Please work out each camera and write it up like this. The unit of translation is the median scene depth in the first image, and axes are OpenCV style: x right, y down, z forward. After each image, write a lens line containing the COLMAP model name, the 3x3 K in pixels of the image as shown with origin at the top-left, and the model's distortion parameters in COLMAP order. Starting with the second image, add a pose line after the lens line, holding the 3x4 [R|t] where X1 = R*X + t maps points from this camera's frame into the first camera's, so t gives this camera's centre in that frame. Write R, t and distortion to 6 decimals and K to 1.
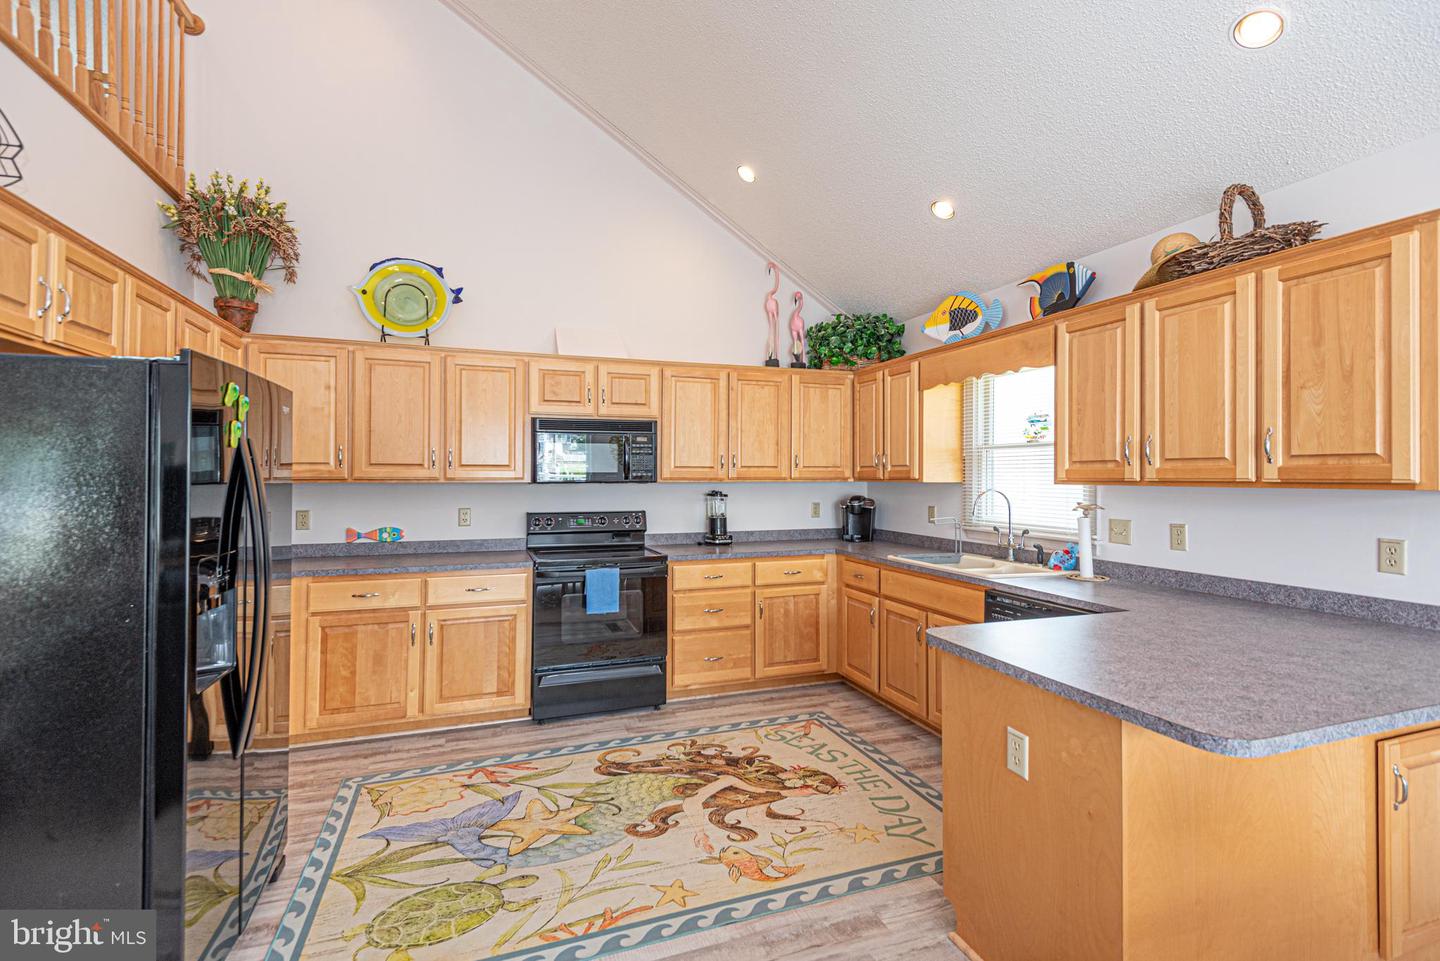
lens RADIAL K [[656.6, 0, 722.7], [0, 656.6, 465.5], [0, 0, 1]] dist [-0.002231, -0.000932]
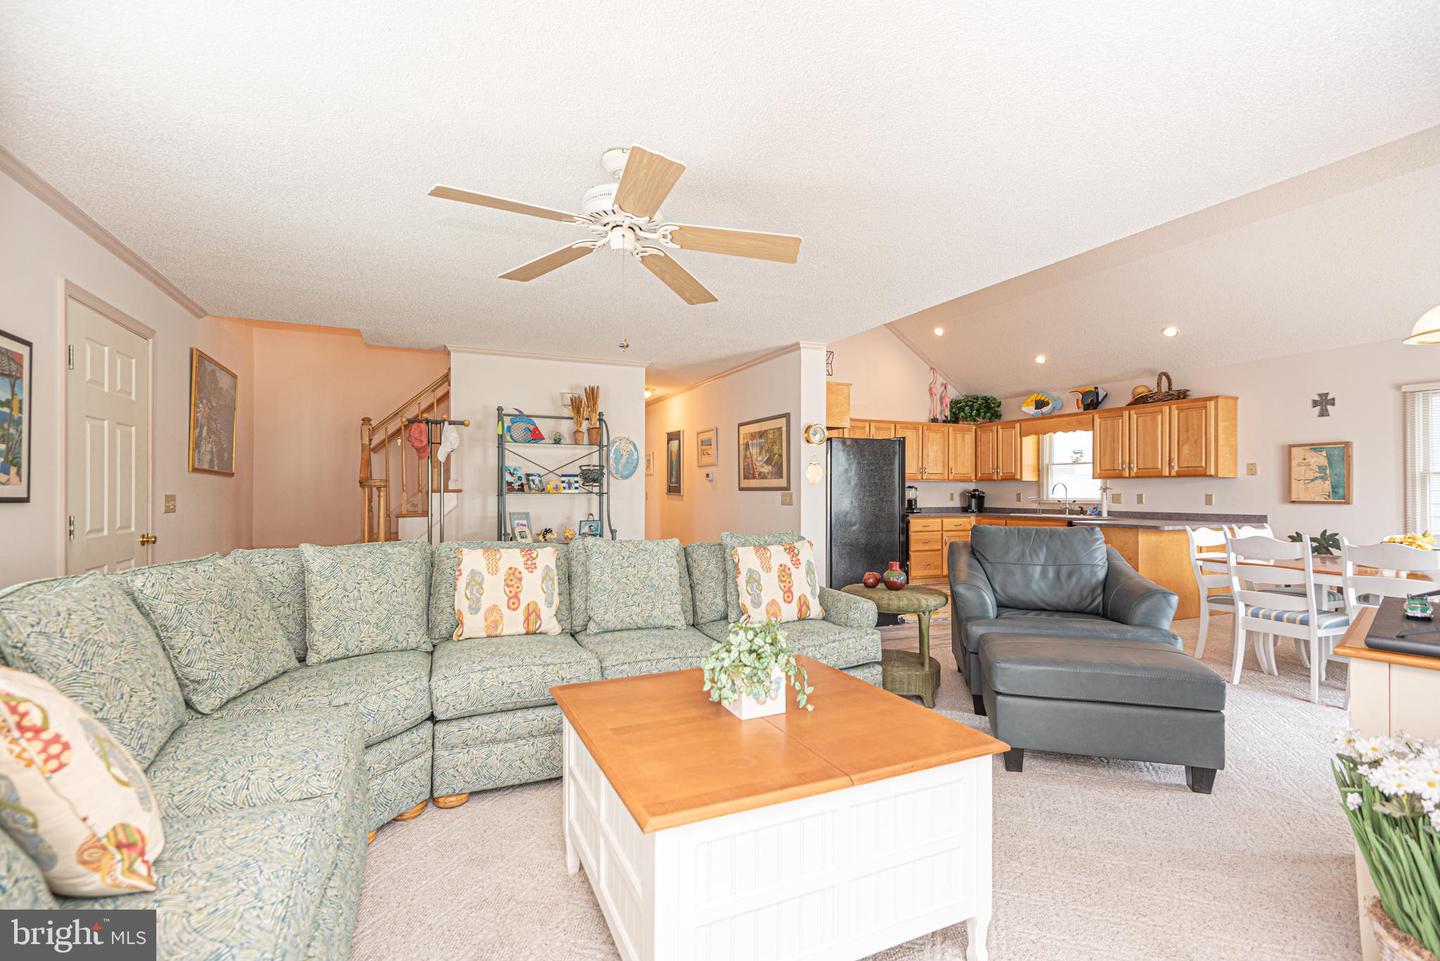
lens RADIAL K [[656.6, 0, 719.6], [0, 656.6, 482.2], [0, 0, 1]] dist [-0.002231, -0.000932]
pose [[0.997080, 0.006795, 0.076063, -0.853844], [-0.006635, 0.999975, -0.002363, 0.043732], [-0.076077, 0.001851, 0.997100, -1.071384]]
